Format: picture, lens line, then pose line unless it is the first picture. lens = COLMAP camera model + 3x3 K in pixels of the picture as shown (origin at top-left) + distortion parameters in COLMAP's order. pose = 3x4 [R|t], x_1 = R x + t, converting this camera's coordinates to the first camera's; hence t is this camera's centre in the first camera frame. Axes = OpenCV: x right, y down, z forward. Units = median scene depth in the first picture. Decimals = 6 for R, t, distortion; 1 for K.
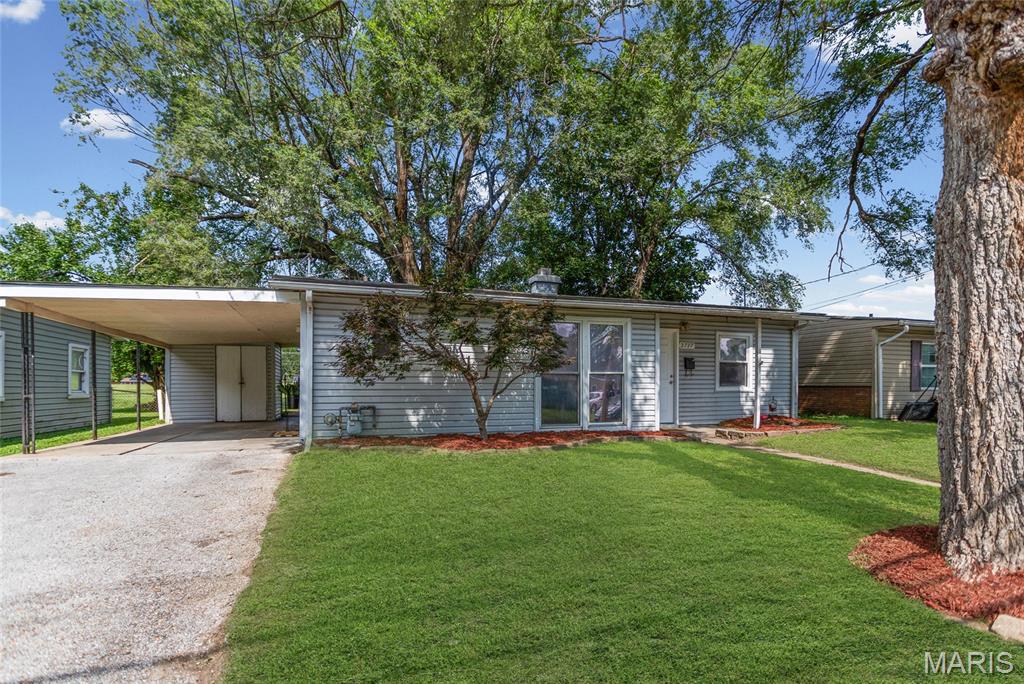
lens RADIAL K [[511.2, 0, 512.8], [0, 511.2, 388.1], [0, 0, 1]] dist [0.005015, 0.001150]
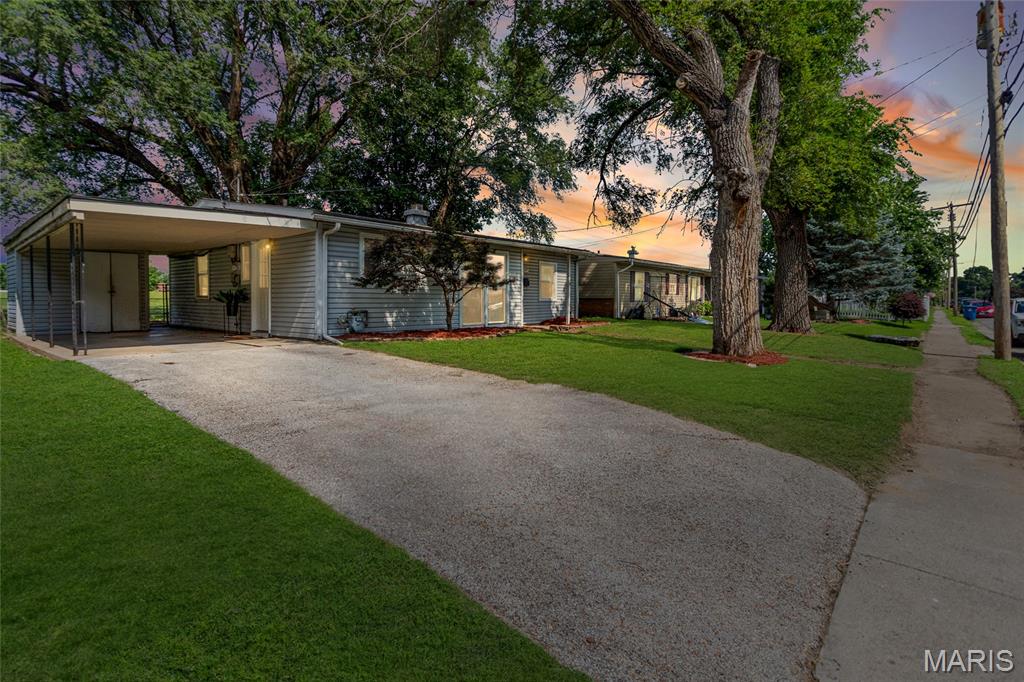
lens RADIAL K [[507.9, 0, 511.3], [0, 507.9, 309.9], [0, 0, 1]] dist [0.000075, 0.000194]
pose [[0.858968, -0.006331, 0.511990, -0.435757], [-0.002588, 0.999857, 0.016705, 0.007440], [-0.512023, -0.015674, 0.858829, -0.229843]]
